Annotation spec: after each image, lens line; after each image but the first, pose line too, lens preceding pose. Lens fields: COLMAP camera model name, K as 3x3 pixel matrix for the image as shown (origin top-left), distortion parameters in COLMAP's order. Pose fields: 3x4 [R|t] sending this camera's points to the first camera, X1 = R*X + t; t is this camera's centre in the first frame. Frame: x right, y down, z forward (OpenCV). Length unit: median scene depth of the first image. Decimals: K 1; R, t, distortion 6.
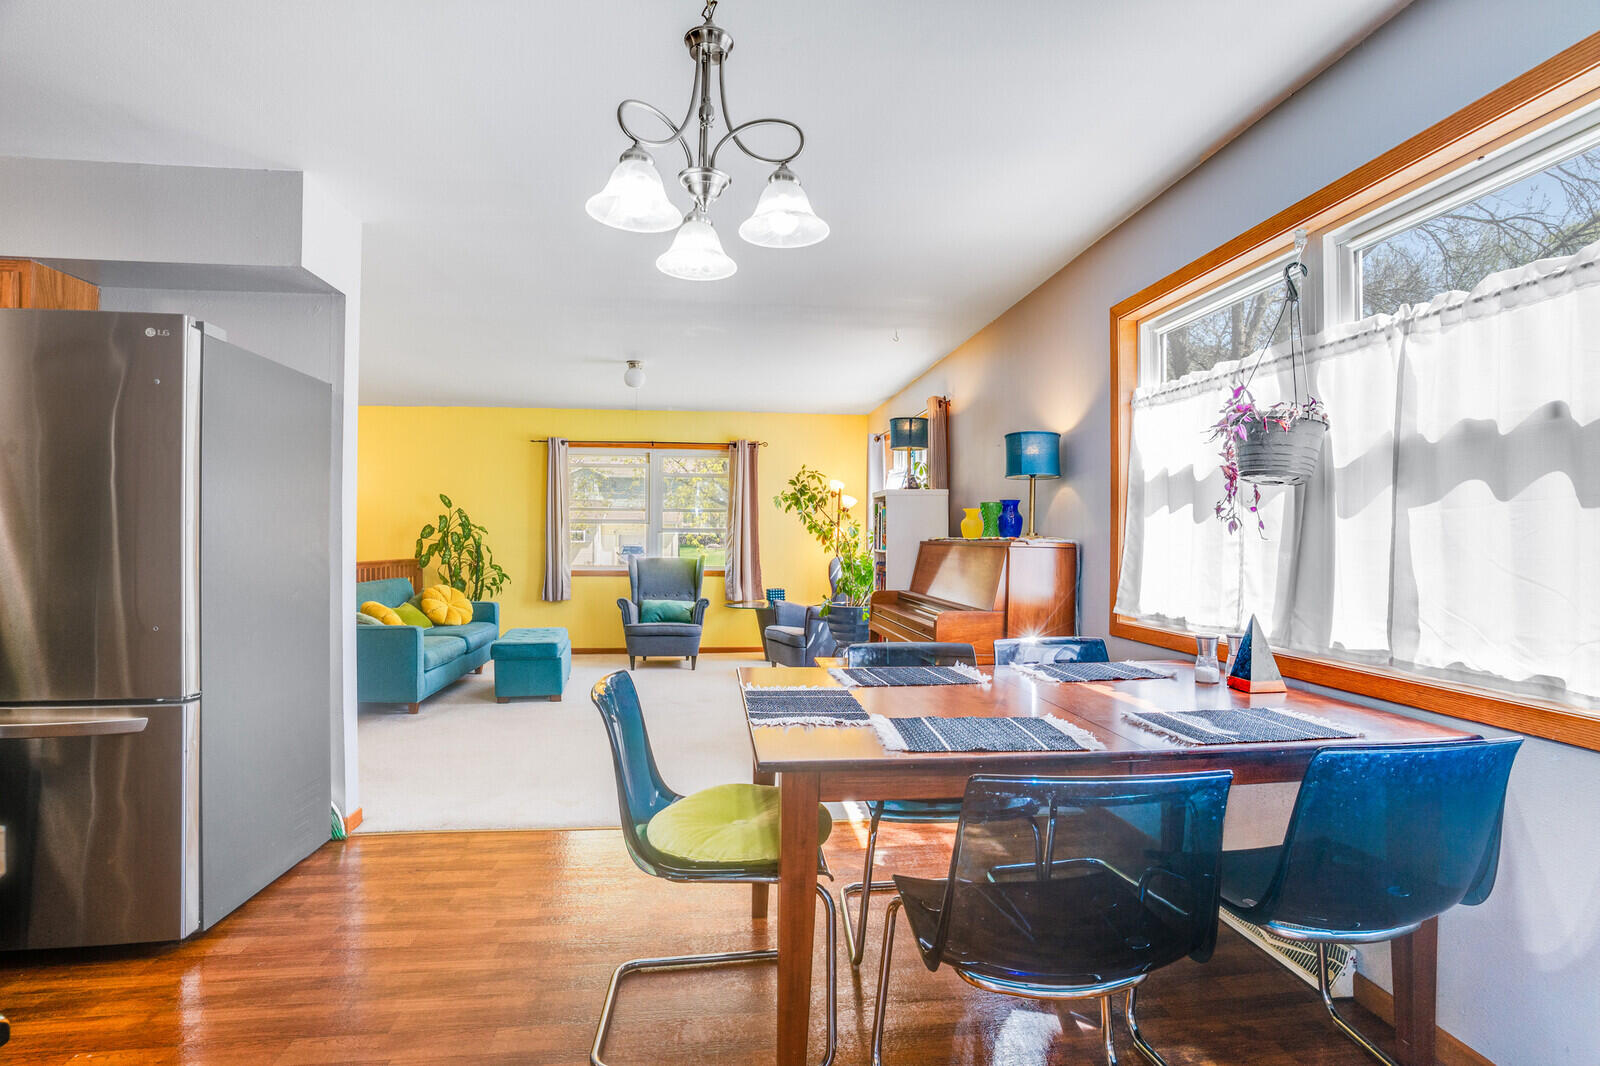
lens RADIAL K [[790.8, 0, 799.8], [0, 790.8, 536.1], [0, 0, 1]] dist [-0.068168, 0.020331]
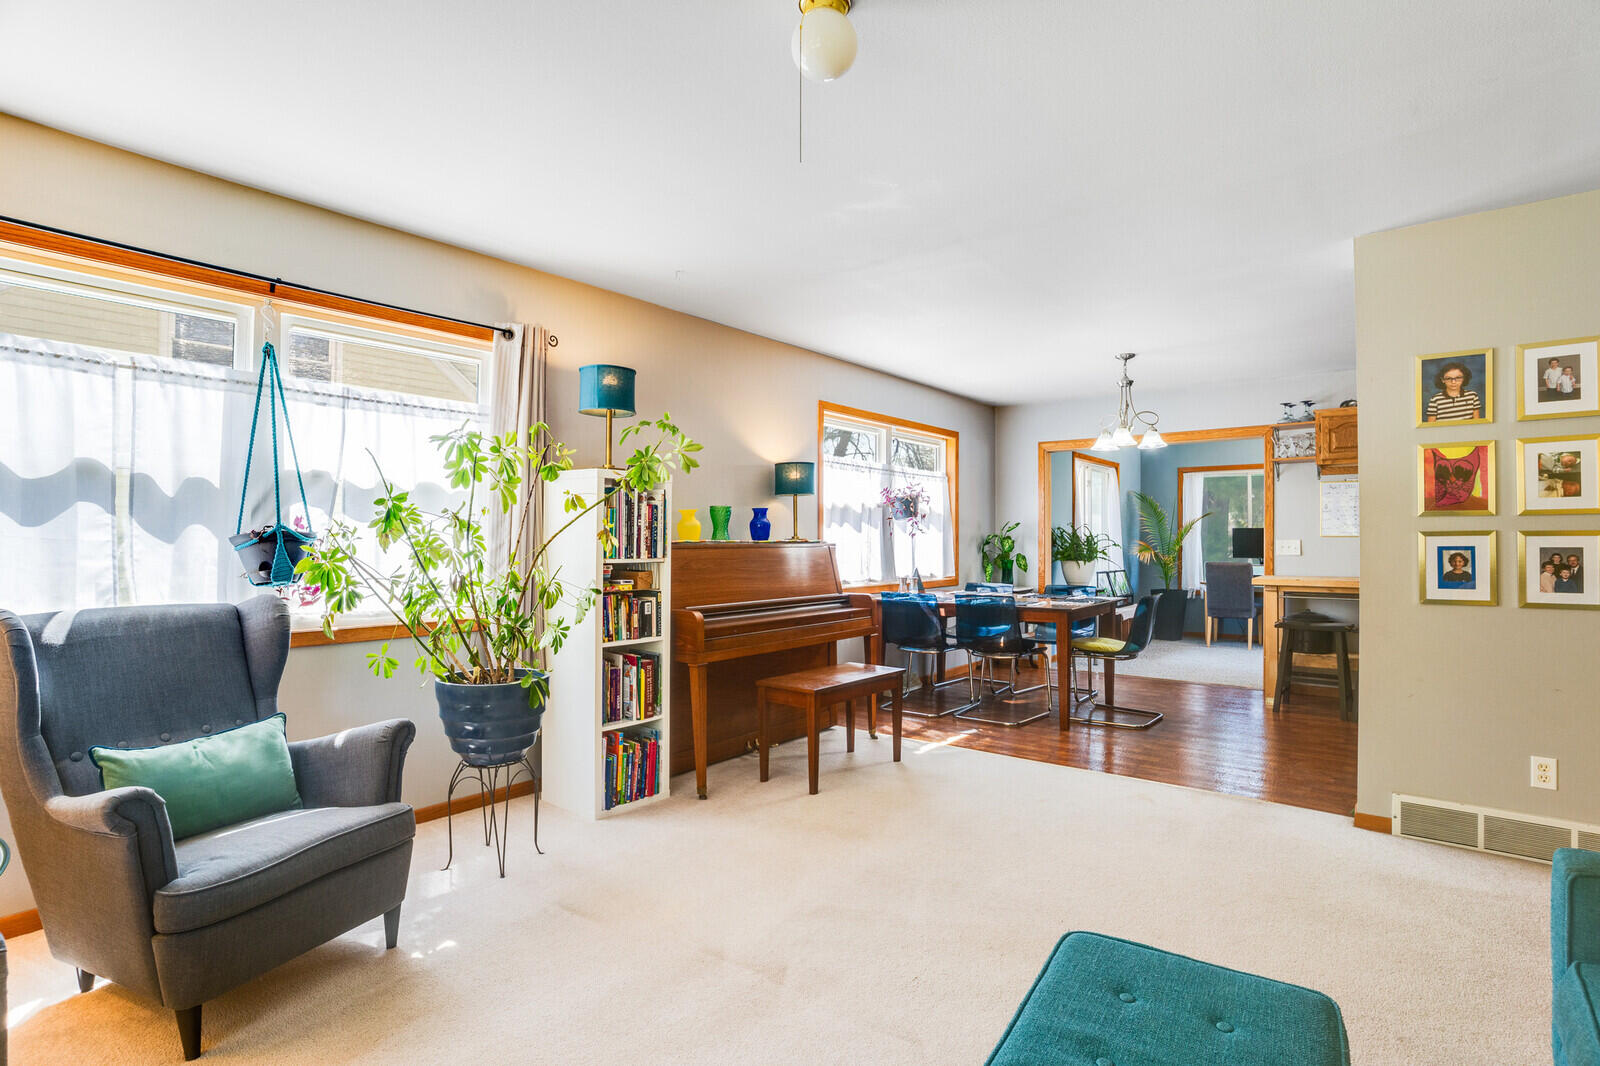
lens RADIAL K [[790.8, 0, 799.8], [0, 790.8, 536.1], [0, 0, 1]] dist [-0.068168, 0.020331]
pose [[-0.700678, -0.002997, 0.713471, -0.374925], [-0.004894, 0.999988, -0.000606, -0.002316], [-0.713461, -0.003916, -0.700684, 1.078436]]
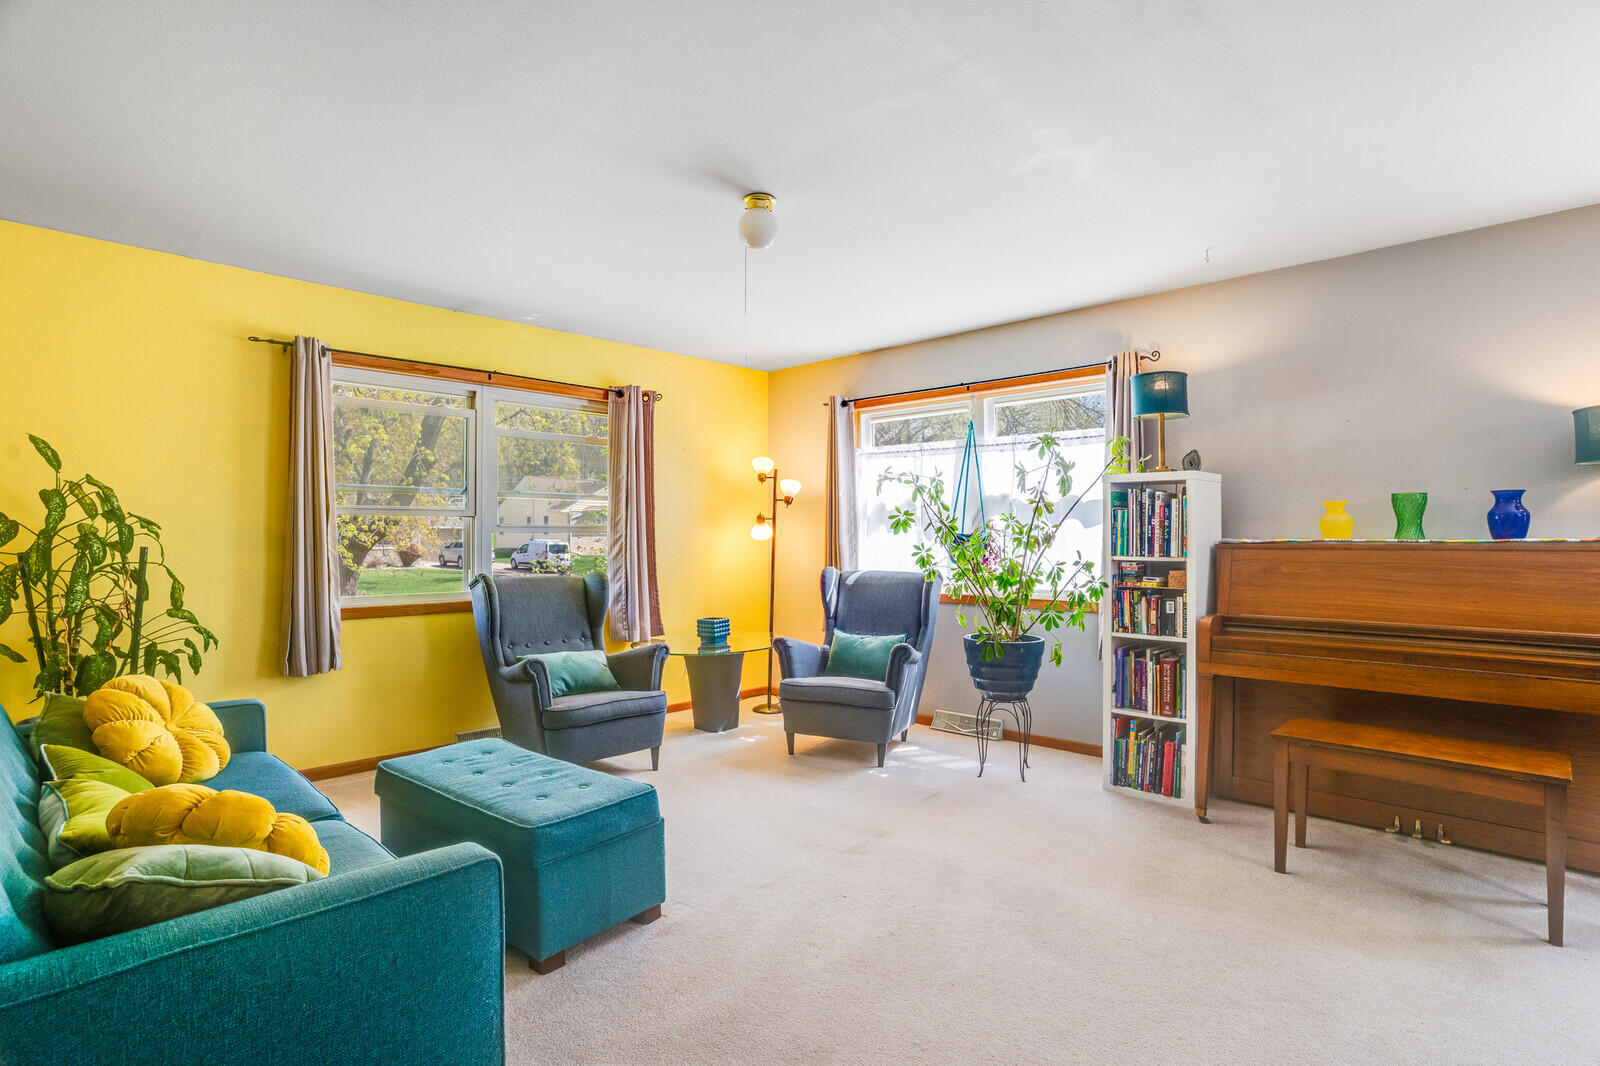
lens RADIAL K [[790.8, 0, 799.8], [0, 790.8, 536.1], [0, 0, 1]] dist [-0.068168, 0.020331]
pose [[0.776512, -0.006440, 0.630069, -0.447266], [0.005161, 0.999979, 0.003861, -0.004647], [-0.630081, 0.000254, 0.776529, 0.521088]]
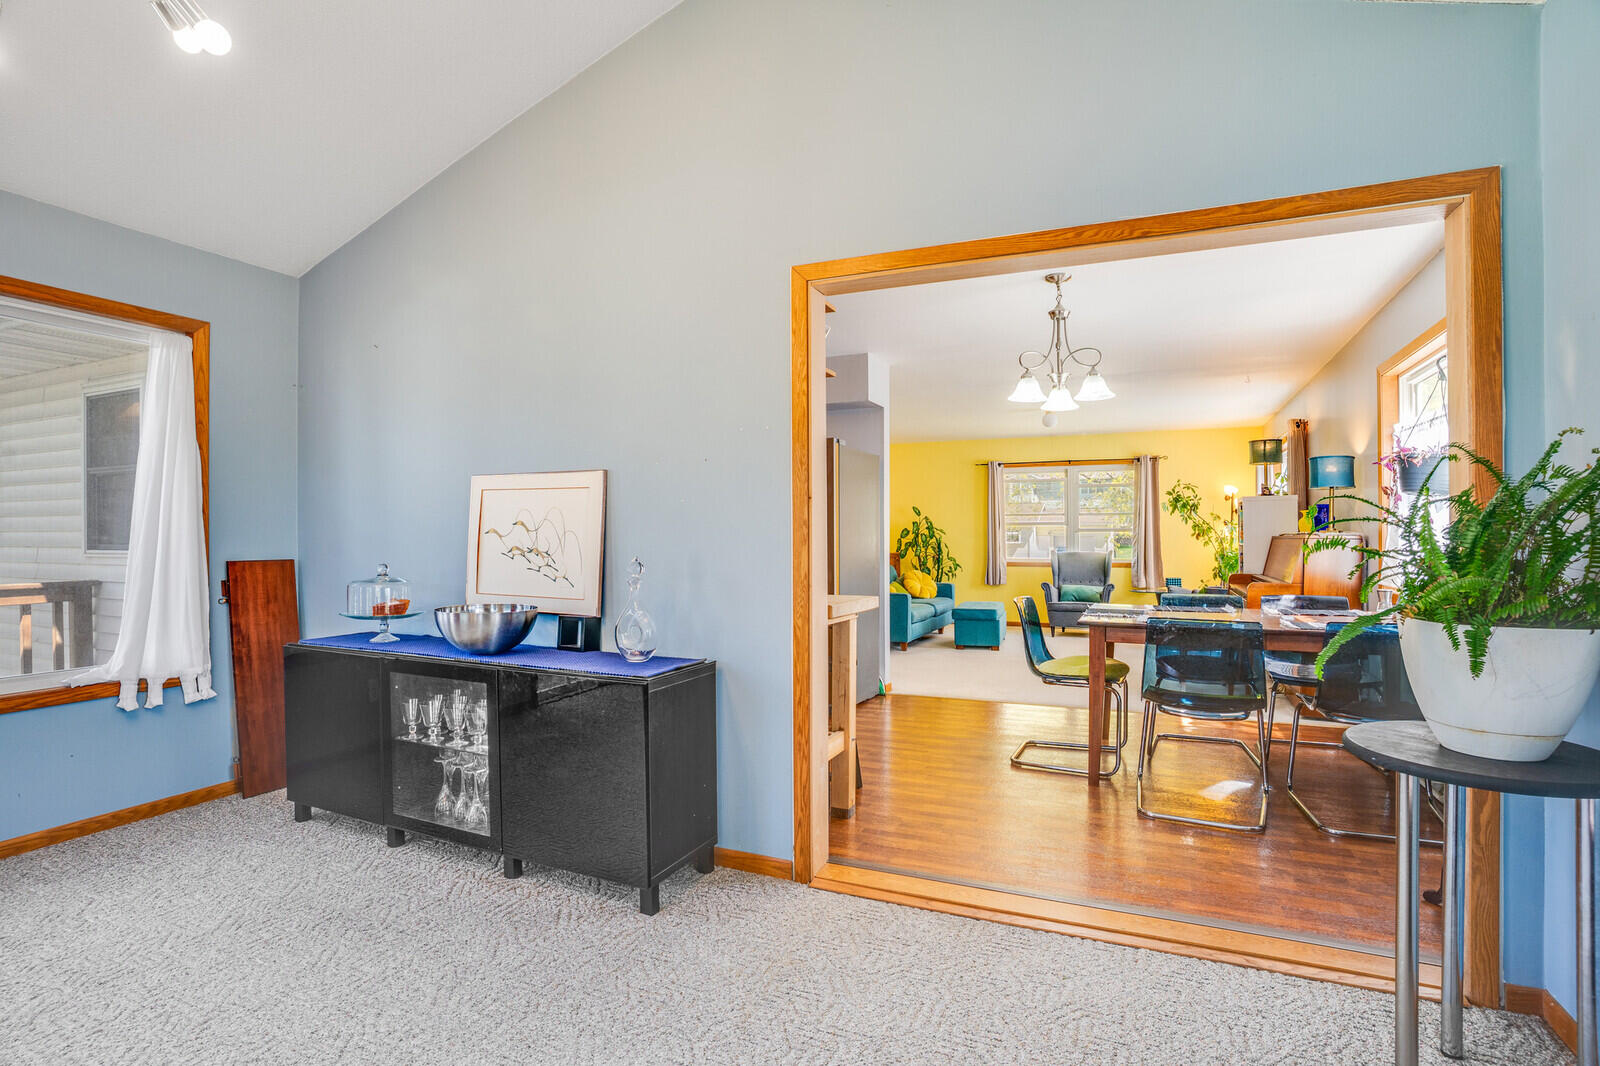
lens RADIAL K [[784.1, 0, 800.0], [0, 784.1, 533.0], [0, 0, 1]] dist [-0.078608, 0.031325]
pose [[0.856034, -0.010209, -0.516819, 0.104117], [0.007073, 0.999943, -0.008037, 0.004244], [0.516872, 0.003225, 0.856057, -0.349542]]
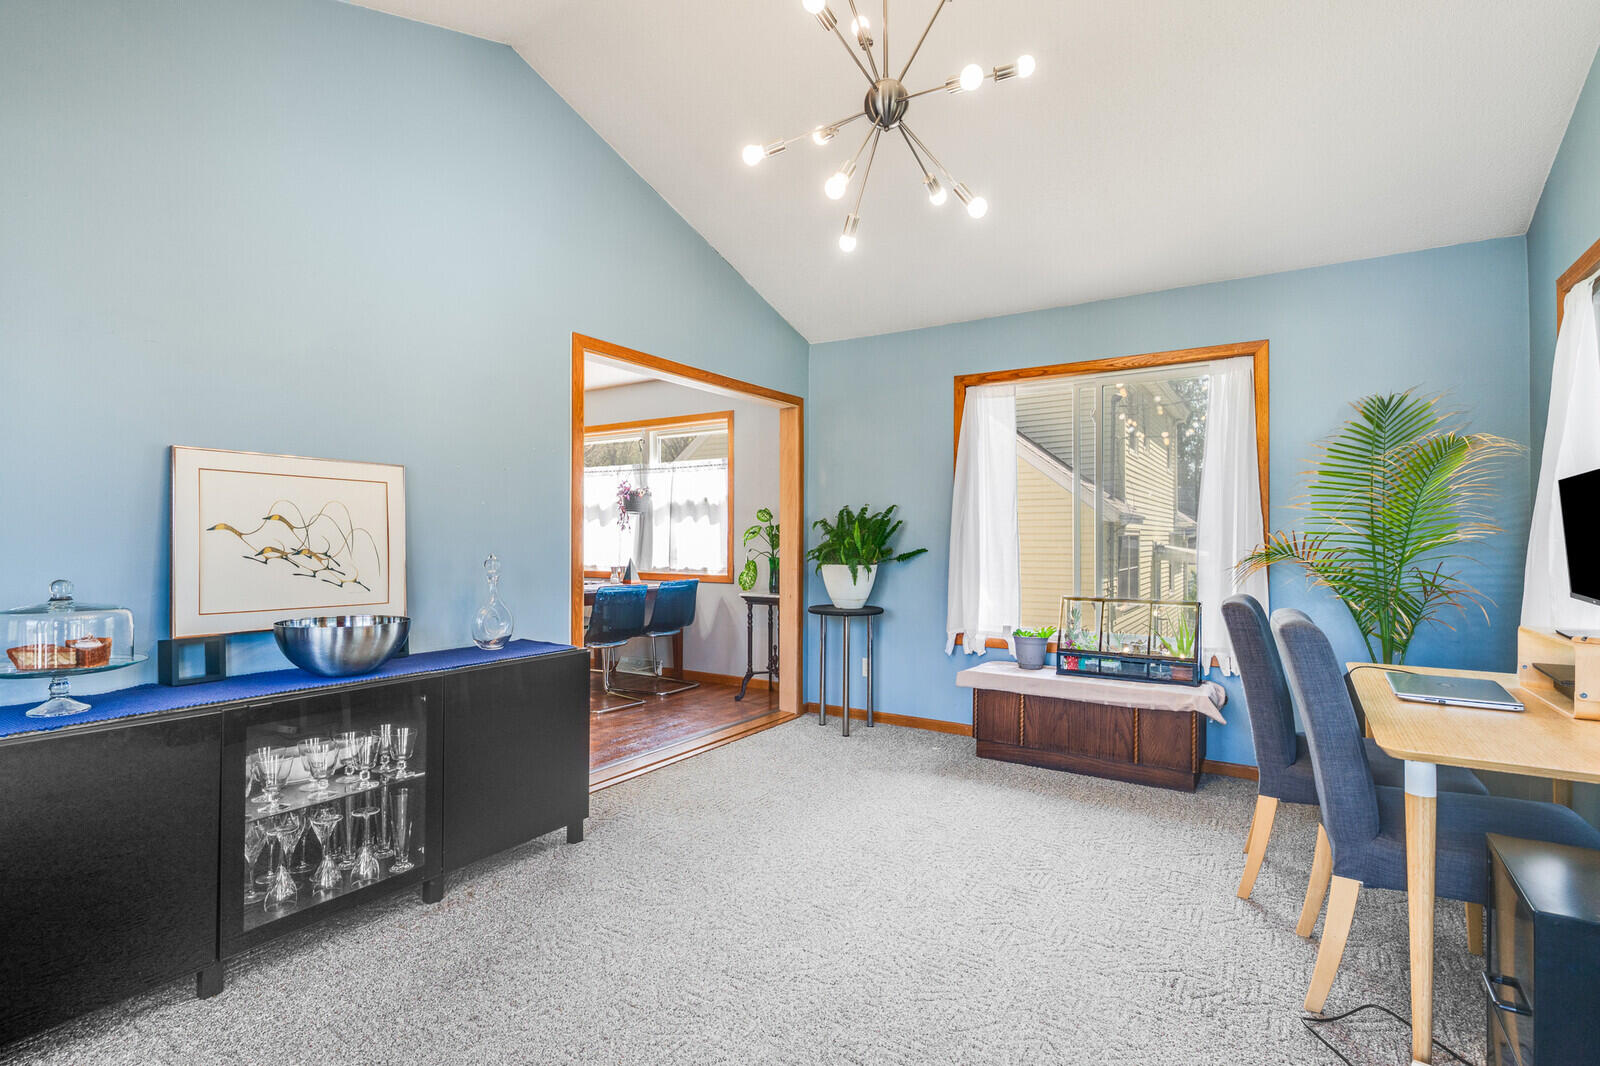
lens RADIAL K [[749.1, 0, 826.2], [0, 749.1, 528.4], [0, 0, 1]] dist [-0.002525, -0.000458]
pose [[0.624187, 0.001583, 0.781273, -0.394654], [0.003161, 0.999985, -0.004552, 0.000921], [-0.781268, 0.005311, 0.624173, -0.460009]]
